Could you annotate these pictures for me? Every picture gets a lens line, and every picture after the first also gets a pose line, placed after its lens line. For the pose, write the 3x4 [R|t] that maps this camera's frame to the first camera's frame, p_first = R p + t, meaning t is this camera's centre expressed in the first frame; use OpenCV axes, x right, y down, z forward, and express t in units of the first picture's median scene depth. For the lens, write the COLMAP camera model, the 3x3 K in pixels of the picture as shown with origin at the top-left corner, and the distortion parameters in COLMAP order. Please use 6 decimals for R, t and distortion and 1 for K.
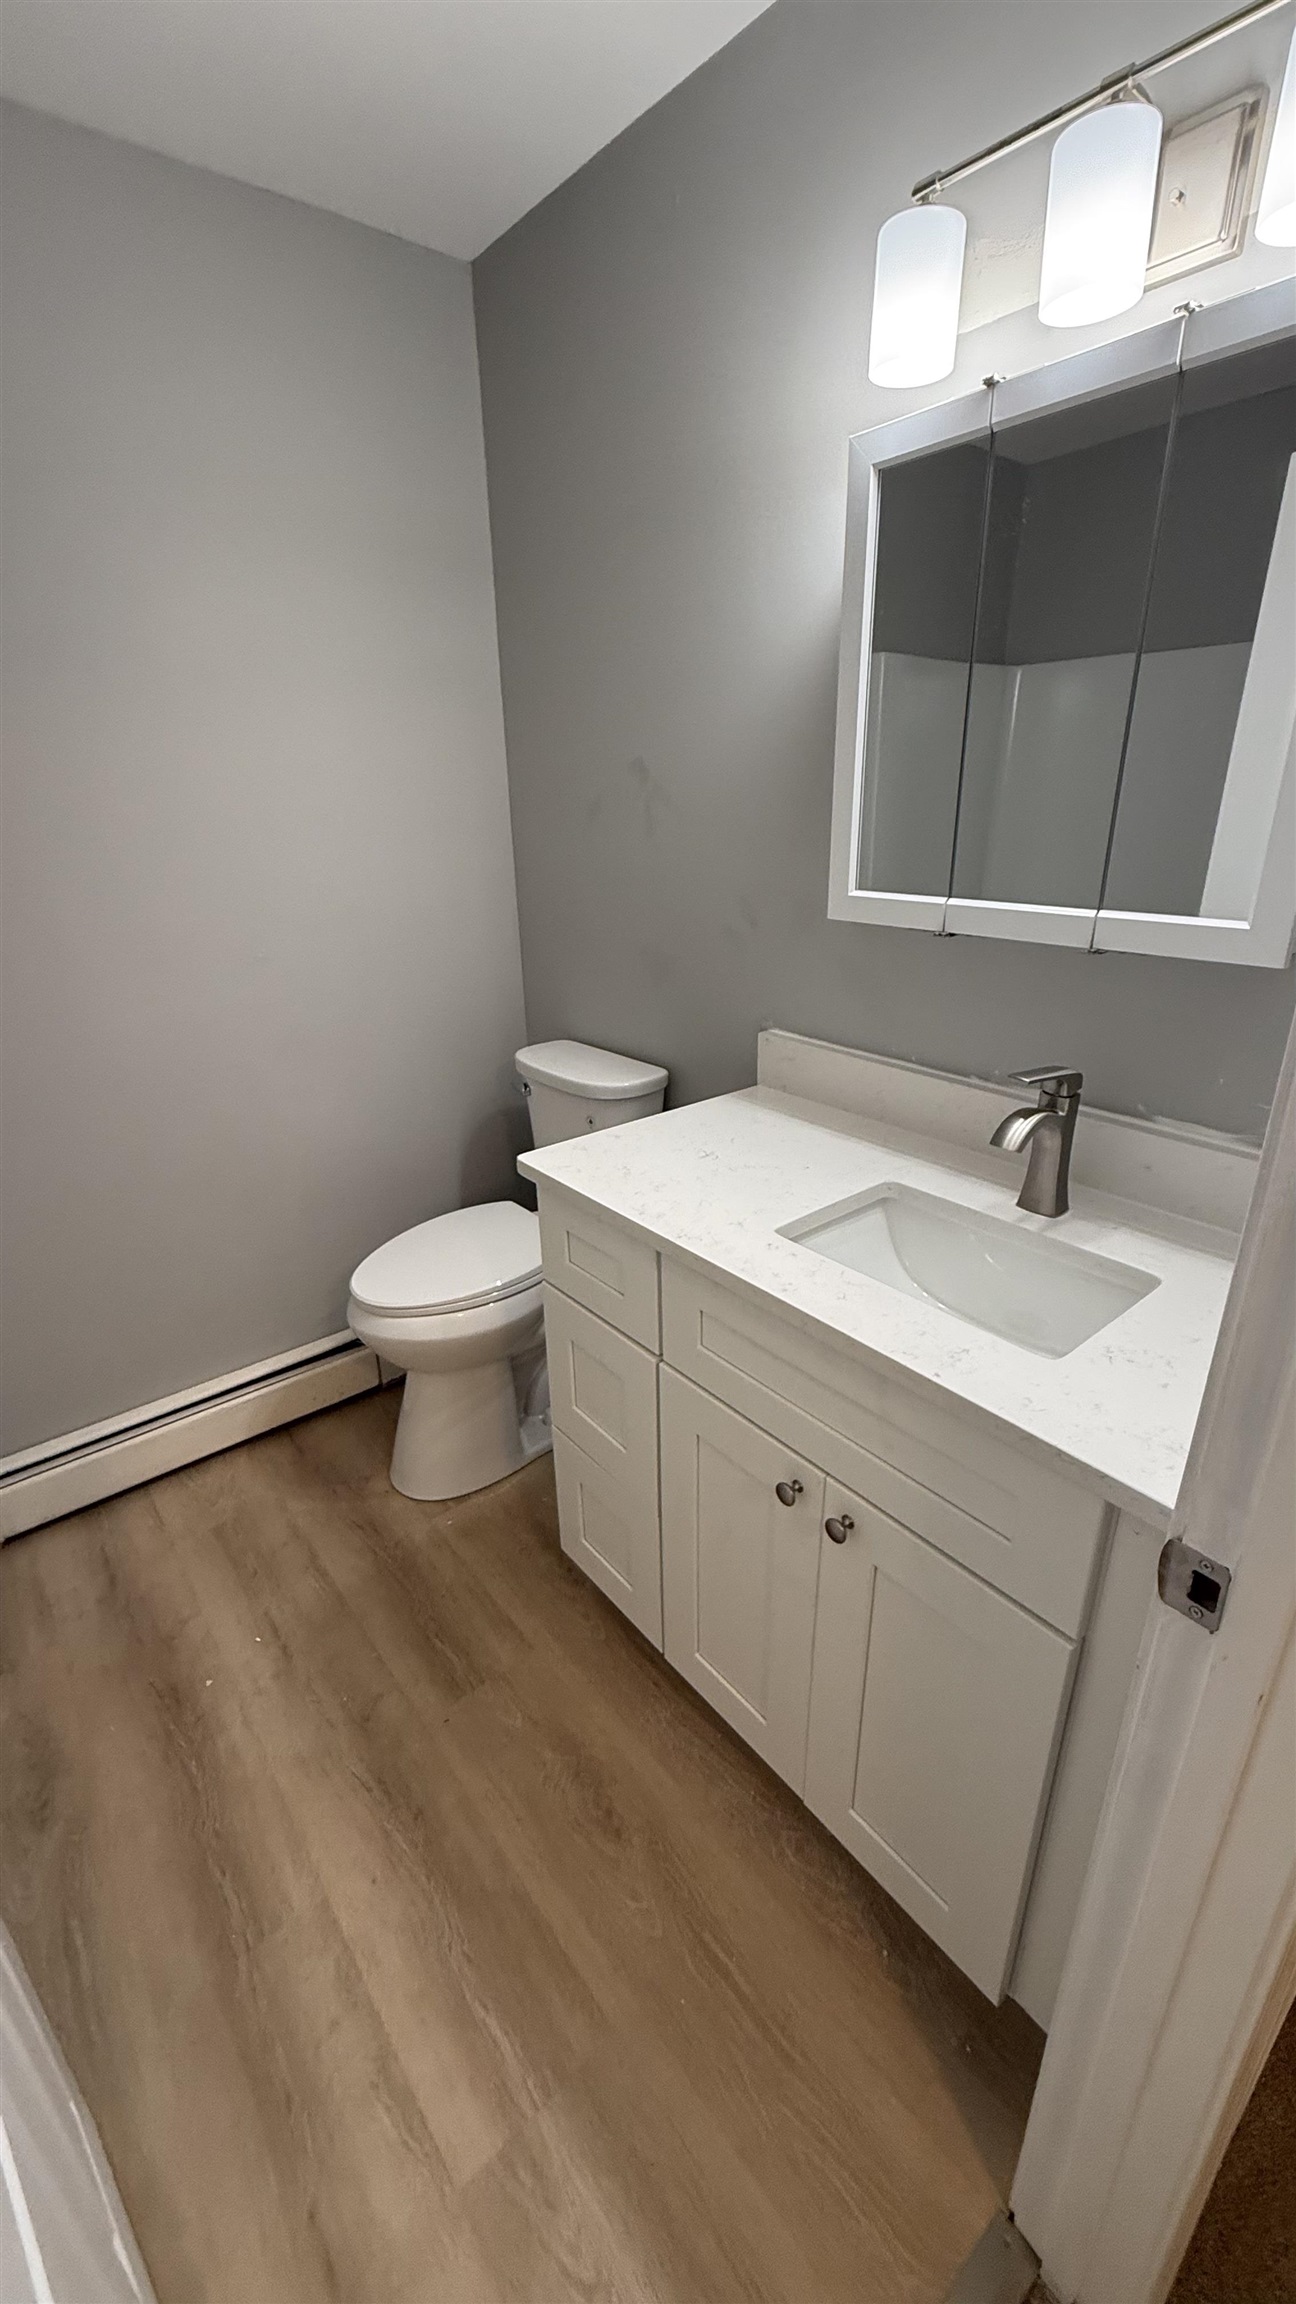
lens RADIAL K [[917.5, 0, 639.4], [0, 917.5, 1152.2], [0, 0, 1]] dist [-0.000892, 0.000295]
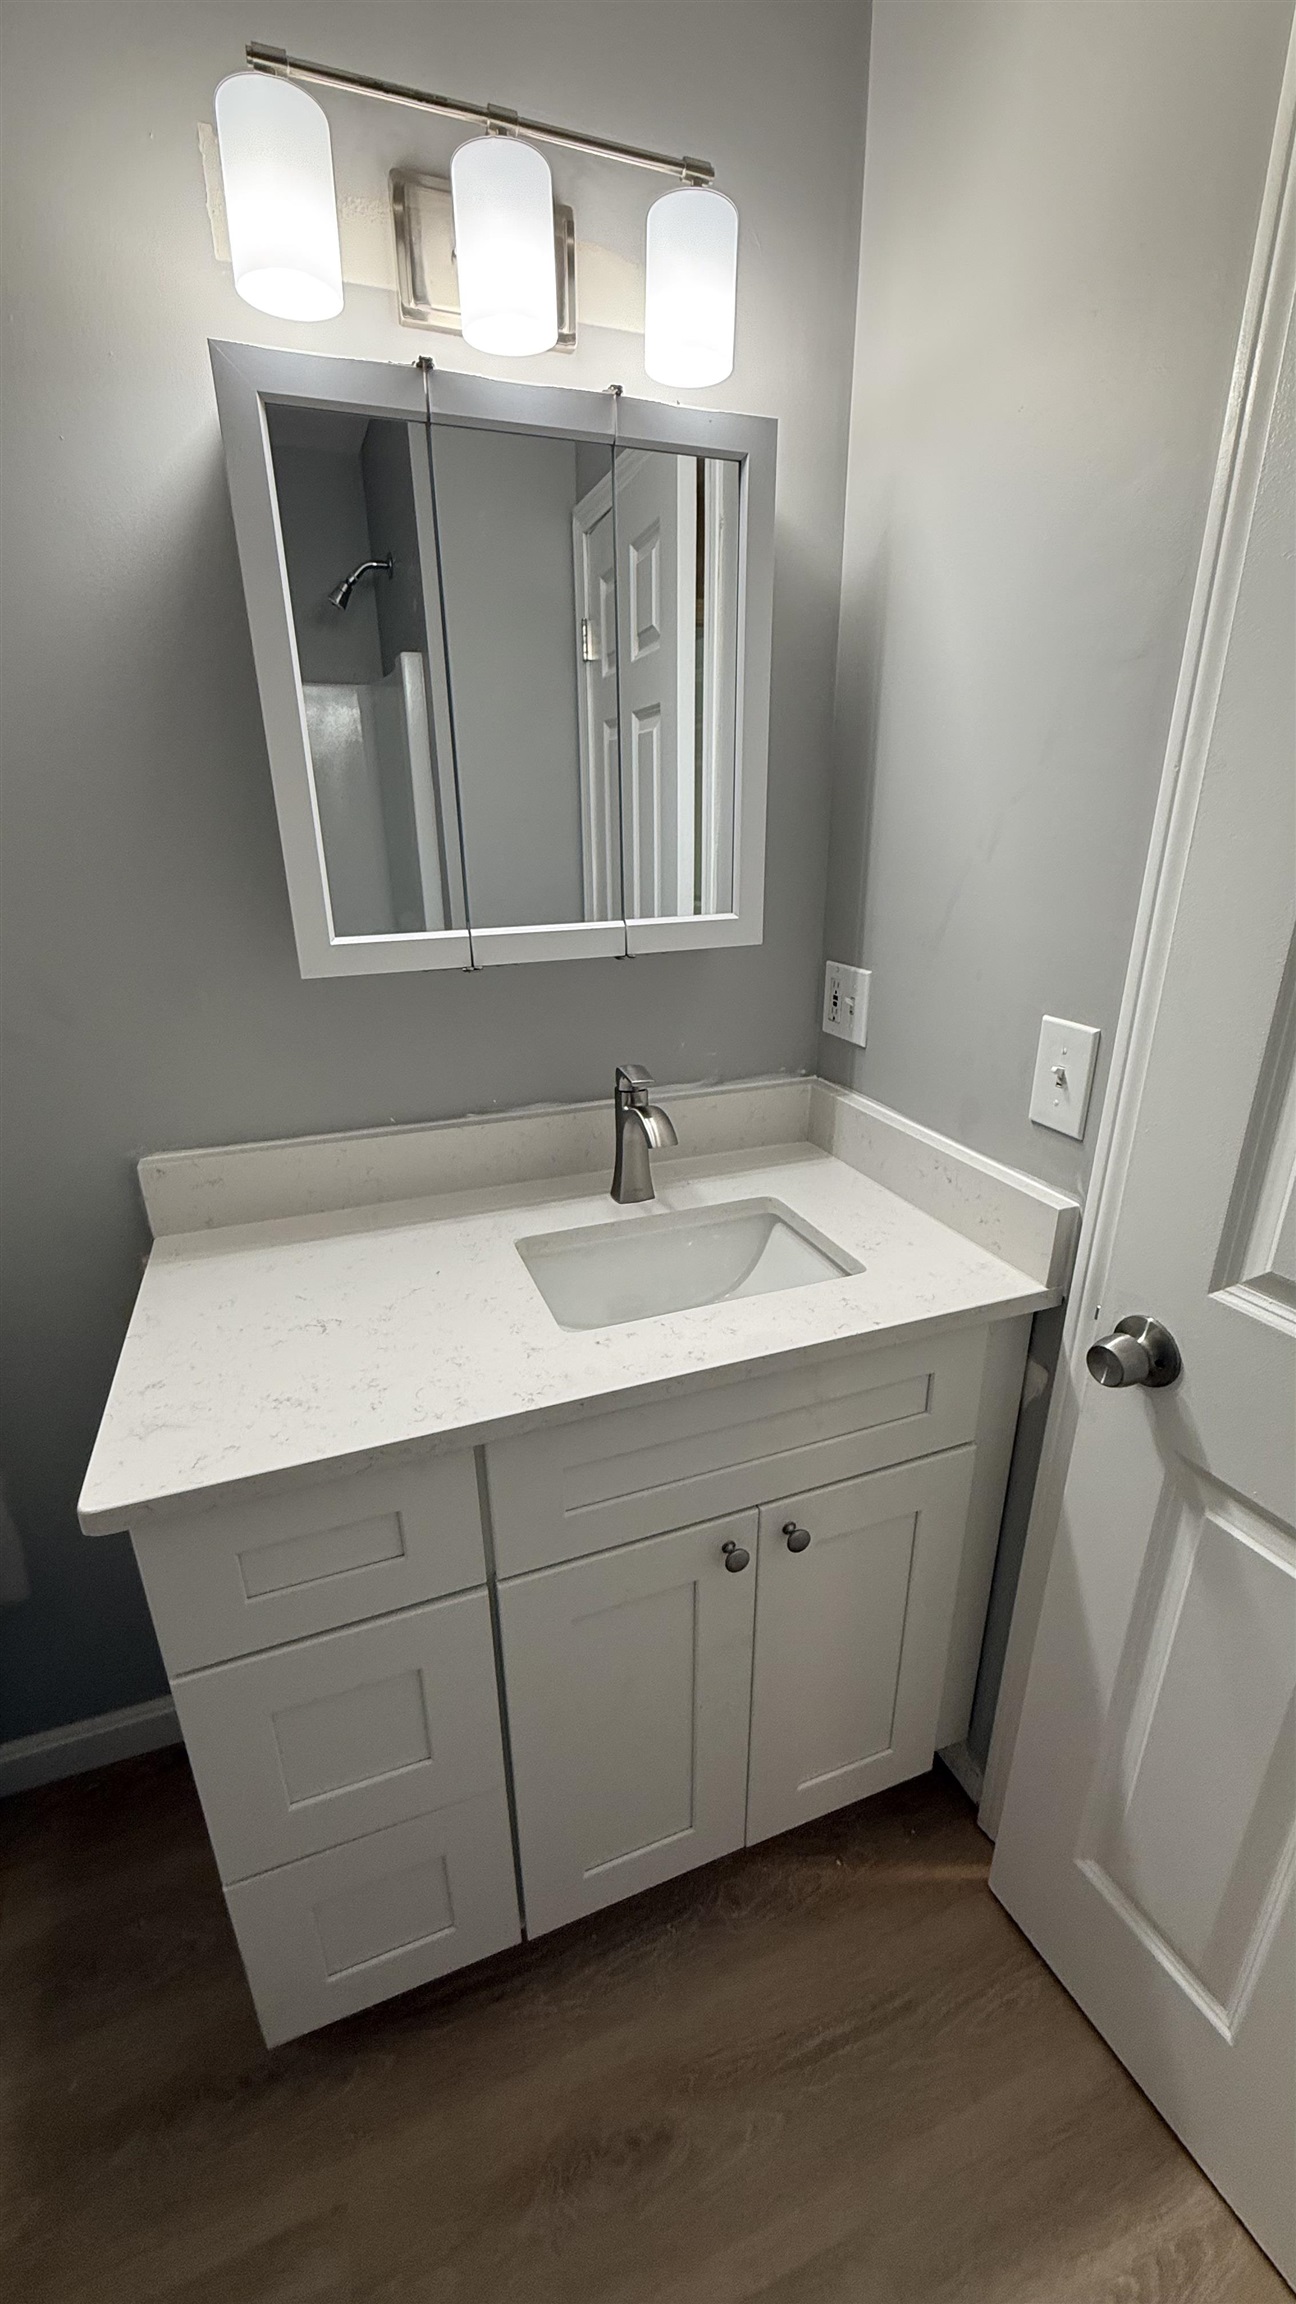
lens RADIAL K [[917.5, 0, 660.4], [0, 917.5, 1150.2], [0, 0, 1]] dist [-0.000892, 0.000295]
pose [[0.309111, -0.320560, 0.895372, -0.491093], [0.357556, 0.911579, 0.202922, -0.192626], [-0.881252, 0.257420, 0.396397, 0.521391]]
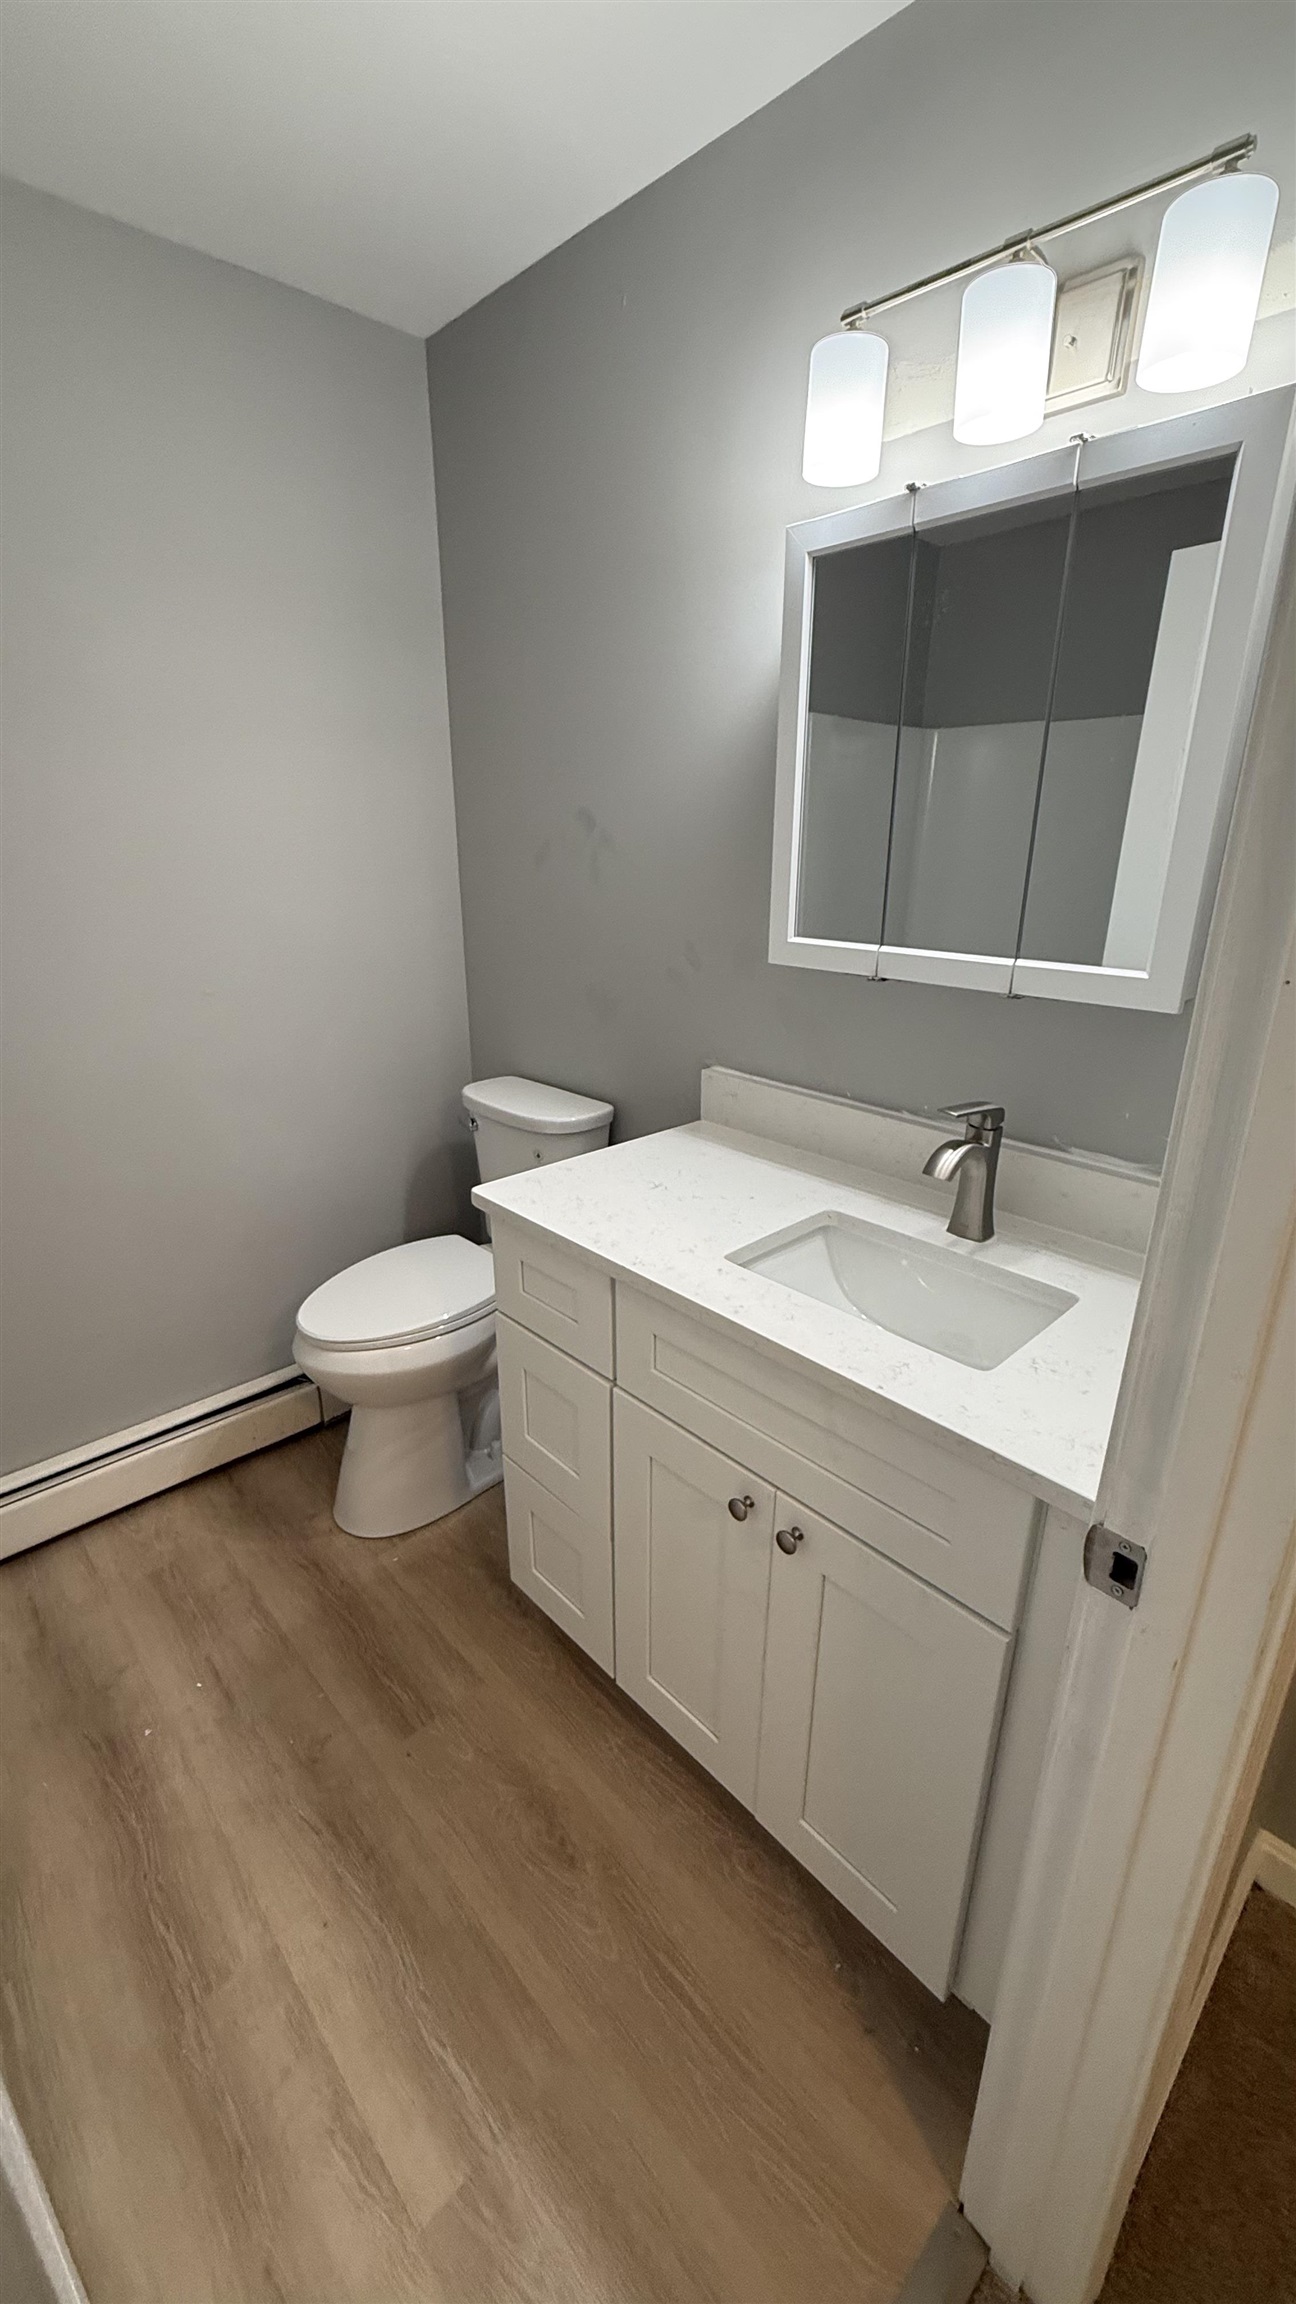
lens RADIAL K [[917.5, 0, 641.7], [0, 917.5, 1153.5], [0, 0, 1]] dist [-0.000892, 0.000295]
pose [[0.996990, -0.001292, 0.077523, -0.026444], [0.004377, 0.999205, -0.039632, 0.008050], [-0.077410, 0.039852, 0.996203, -0.041672]]
